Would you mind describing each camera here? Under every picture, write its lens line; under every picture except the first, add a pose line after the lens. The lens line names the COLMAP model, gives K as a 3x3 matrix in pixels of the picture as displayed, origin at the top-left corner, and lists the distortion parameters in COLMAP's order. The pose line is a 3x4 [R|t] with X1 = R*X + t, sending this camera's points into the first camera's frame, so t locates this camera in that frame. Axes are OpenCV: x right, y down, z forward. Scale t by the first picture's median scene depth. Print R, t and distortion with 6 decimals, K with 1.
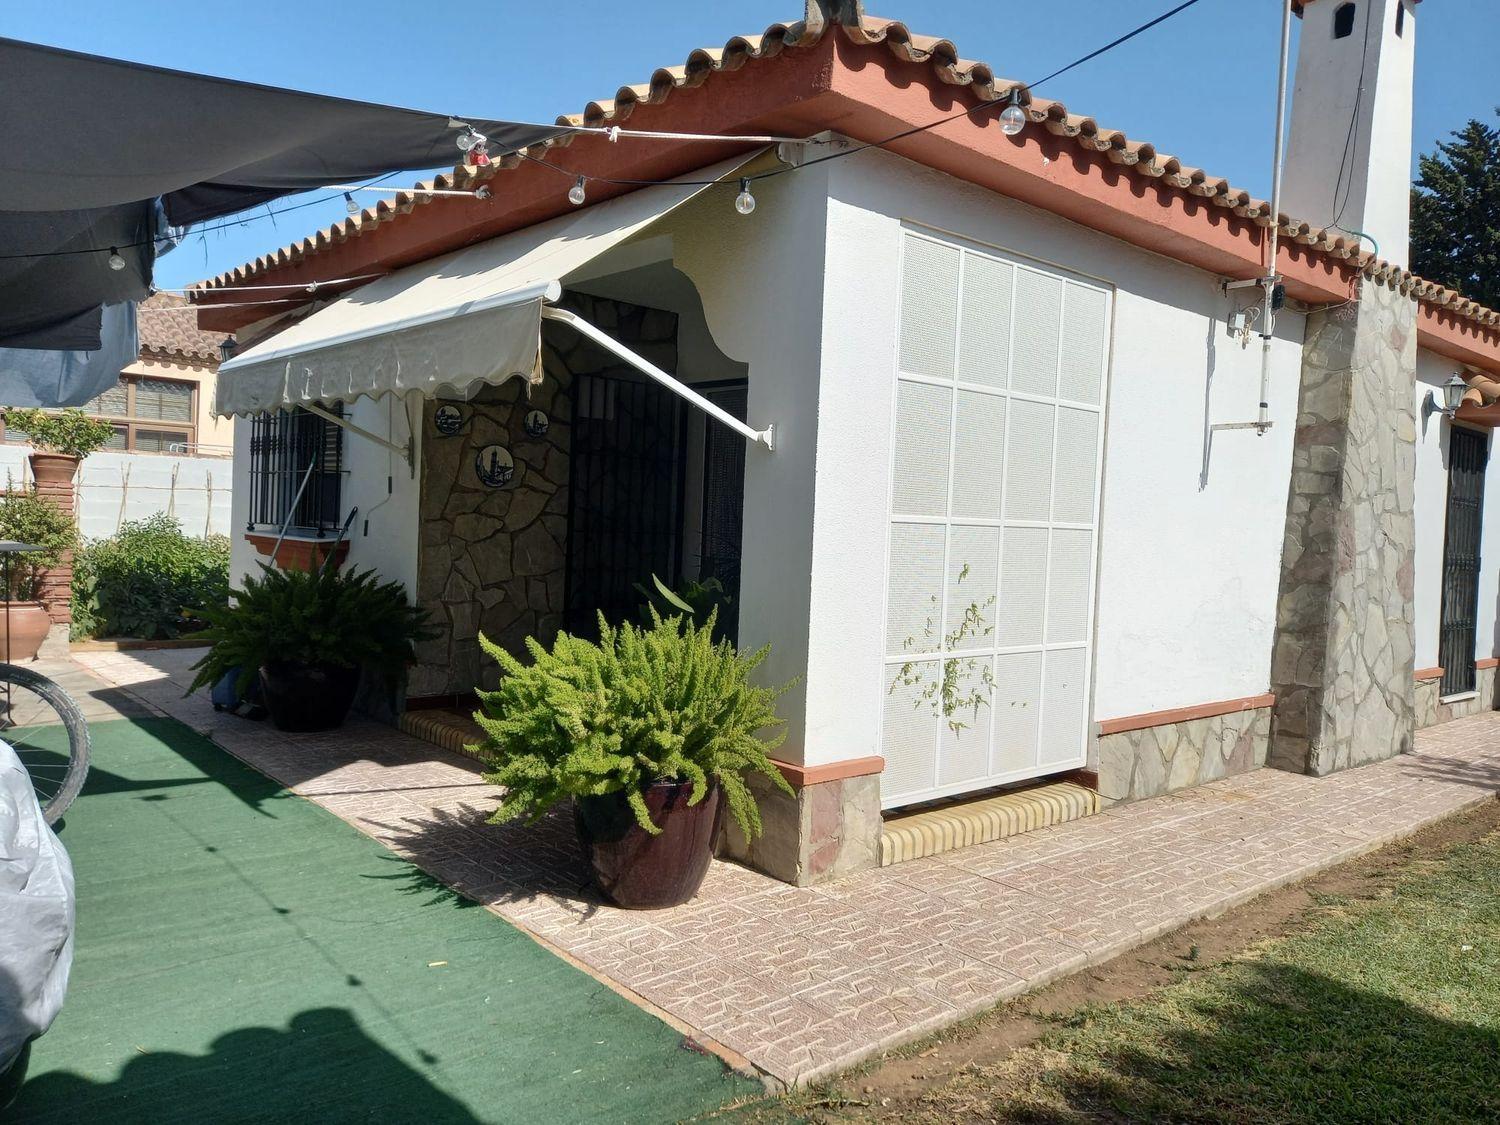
lens RADIAL K [[1090.4, 0, 755.2], [0, 1090.4, 547.8], [0, 0, 1]] dist [0.063244, -0.054802]
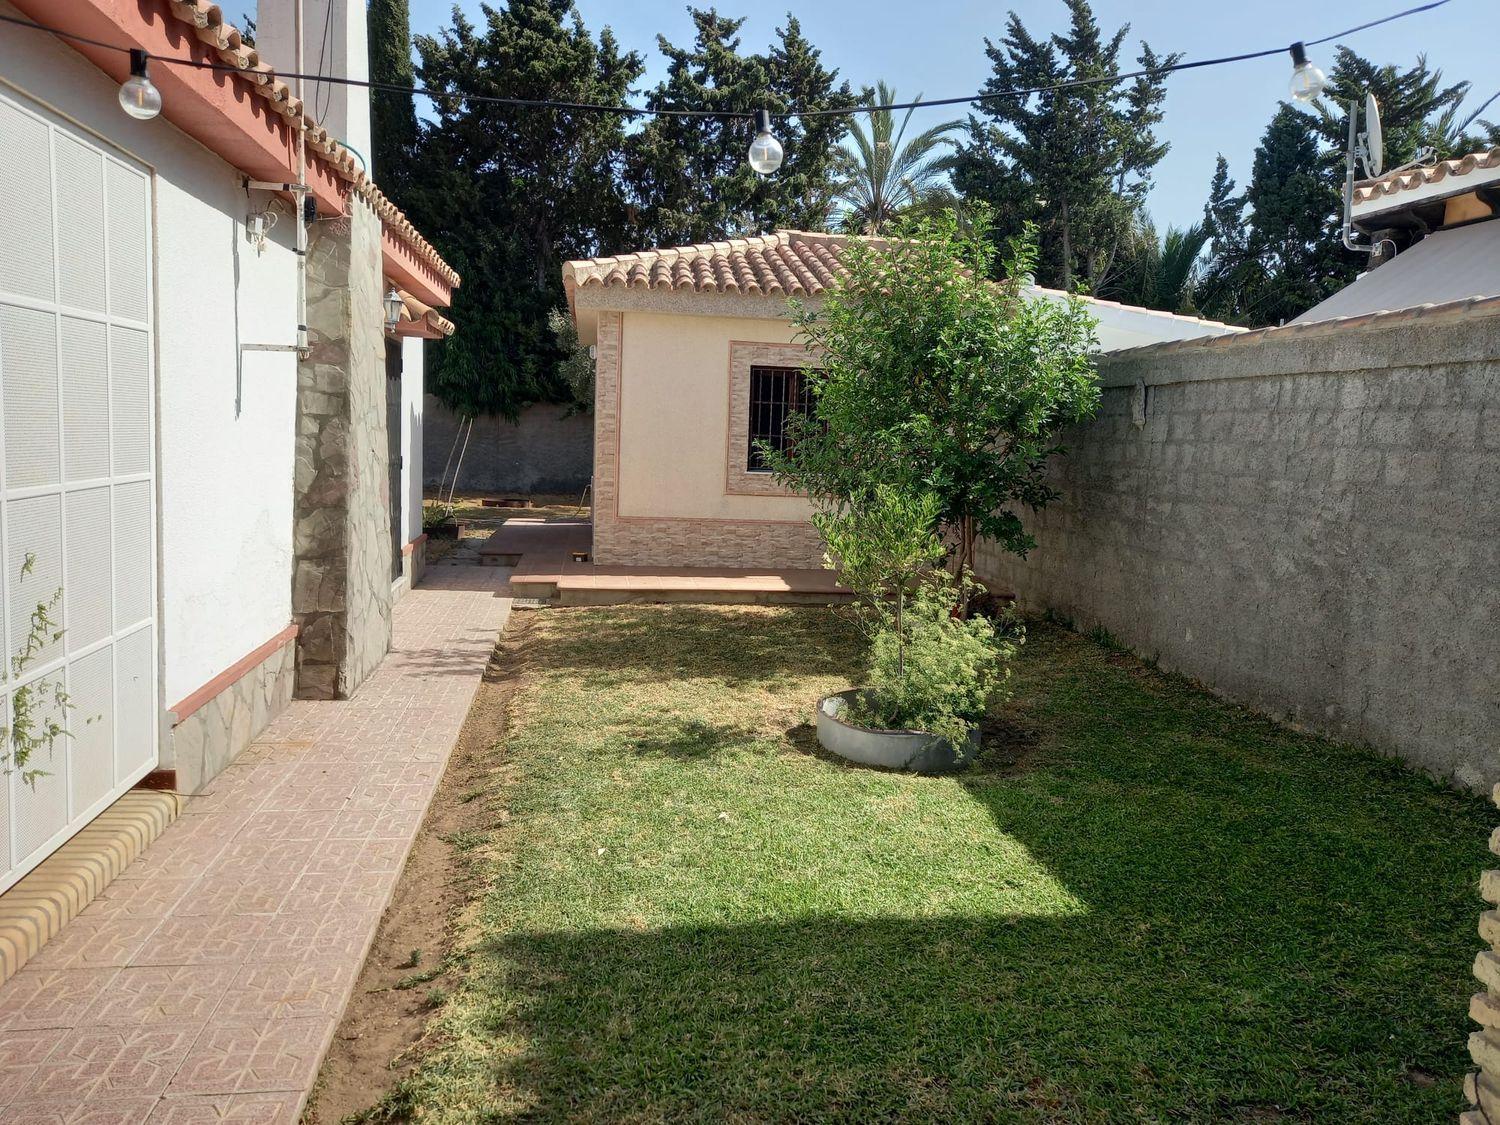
lens RADIAL K [[1090.4, 0, 755.2], [0, 1090.4, 547.8], [0, 0, 1]] dist [0.063244, -0.054802]
pose [[0.539850, -0.109655, 0.834588, -0.124467], [0.001818, 0.991628, 0.129112, -0.065284], [-0.841759, -0.068184, 0.535530, 0.174999]]
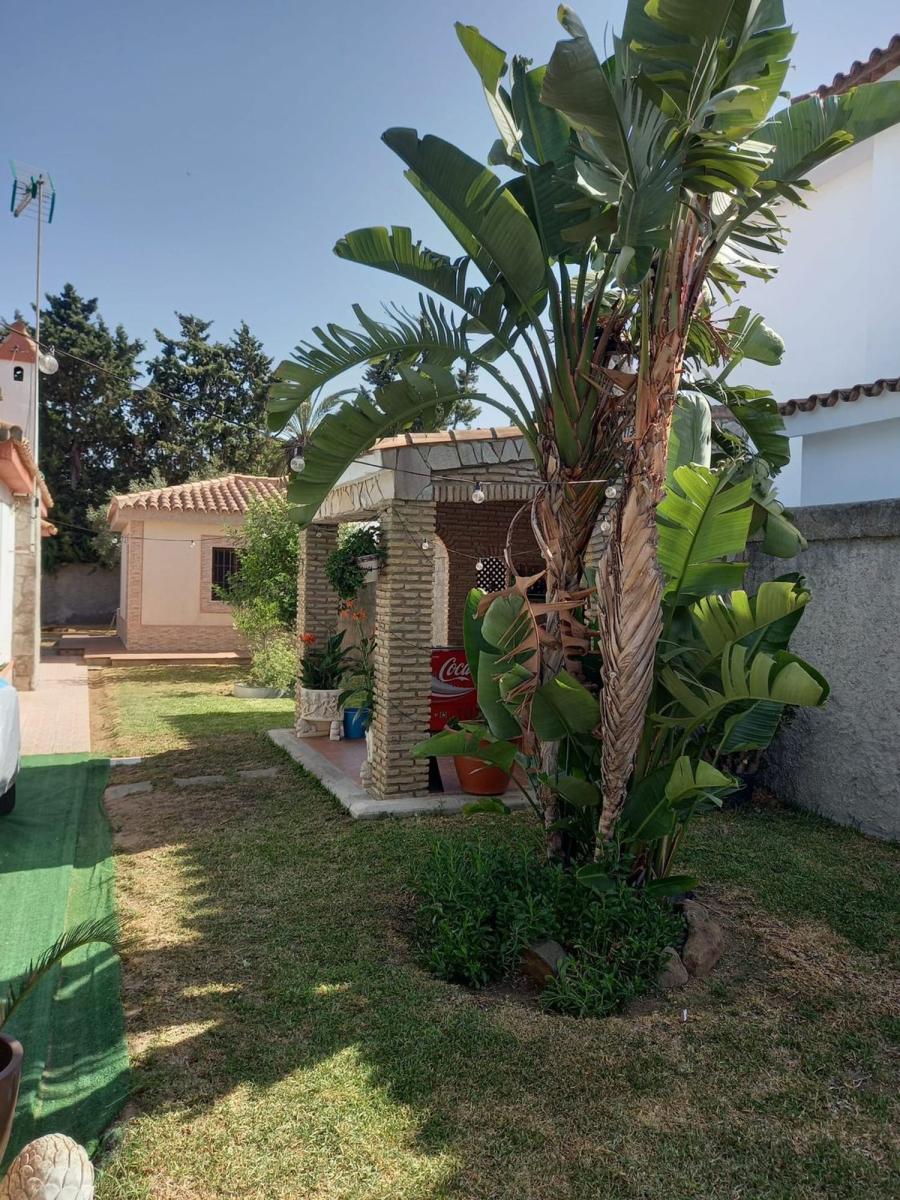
lens RADIAL K [[872.3, 0, 450.0], [0, 872.3, 600.0], [0, 0, 1]] dist [0.063244, -0.054802]
pose [[0.323194, -0.043977, 0.945310, -1.162309], [0.003744, 0.998971, 0.045194, -0.089631], [-0.946325, -0.011068, 0.323026, -0.572733]]
